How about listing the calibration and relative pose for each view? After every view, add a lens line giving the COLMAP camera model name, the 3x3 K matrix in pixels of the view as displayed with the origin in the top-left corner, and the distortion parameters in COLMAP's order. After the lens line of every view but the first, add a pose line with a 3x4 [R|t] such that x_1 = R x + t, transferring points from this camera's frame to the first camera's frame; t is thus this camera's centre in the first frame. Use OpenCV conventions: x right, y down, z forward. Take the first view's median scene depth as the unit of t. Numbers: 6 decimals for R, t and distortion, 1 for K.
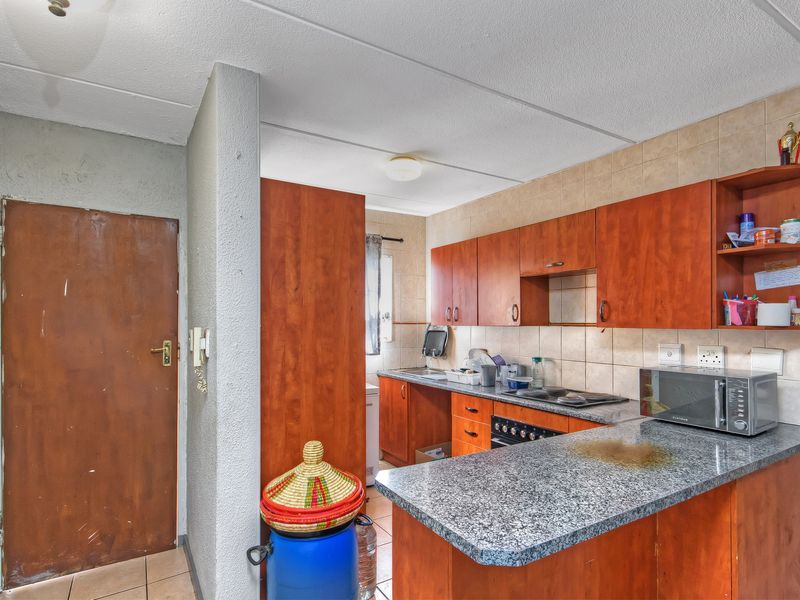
lens RADIAL K [[439.9, 0, 401.7], [0, 439.9, 324.4], [0, 0, 1]] dist [-0.003488, -0.000514]
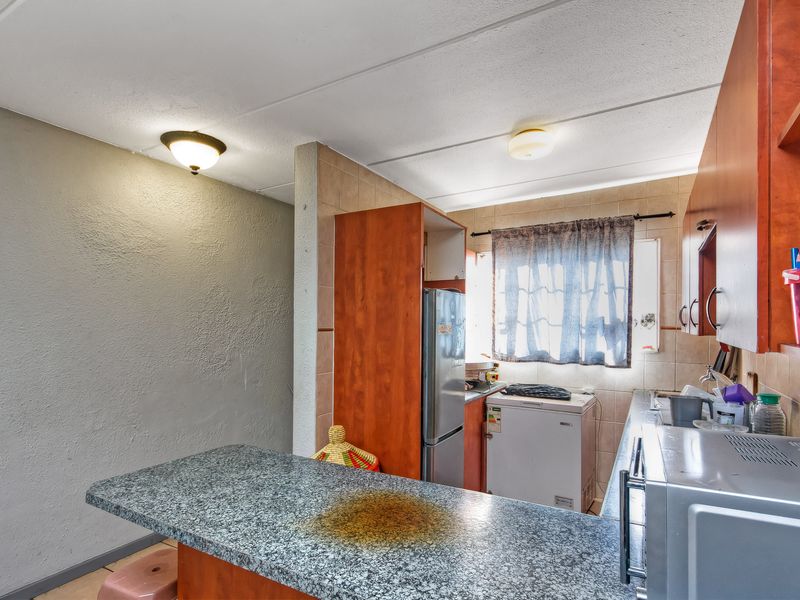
lens RADIAL K [[439.9, 0, 401.7], [0, 439.9, 324.4], [0, 0, 1]] dist [-0.003488, -0.000514]
pose [[0.477081, 0.001885, -0.878857, 0.837576], [-0.005309, 0.999986, -0.000737, -0.011848], [0.878843, 0.005017, 0.477084, 0.509886]]
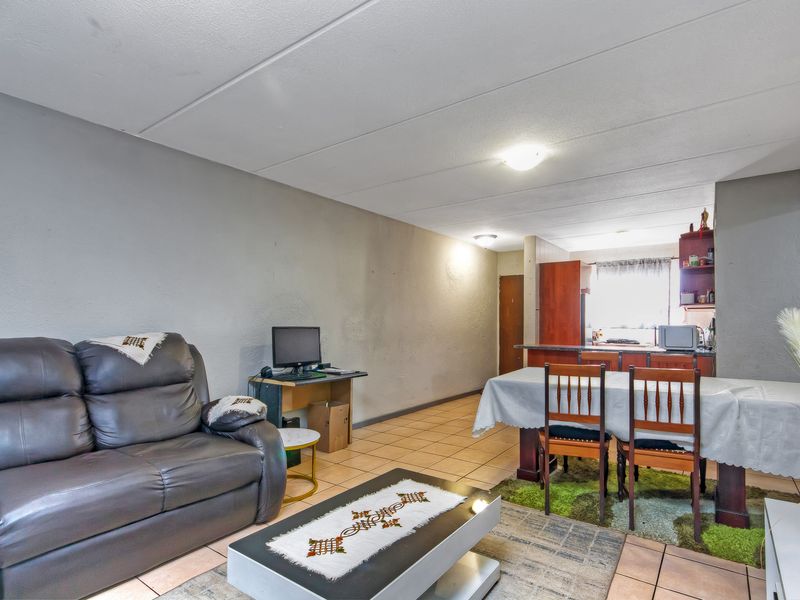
lens RADIAL K [[420.8, 0, 401.5], [0, 420.8, 308.3], [0, 0, 1]] dist [0.000876, 0.000053]
pose [[0.364447, -0.025092, -0.930886, 1.998210], [-0.007410, 0.999527, -0.029843, 0.084282], [0.931195, 0.017774, 0.364089, -0.980069]]
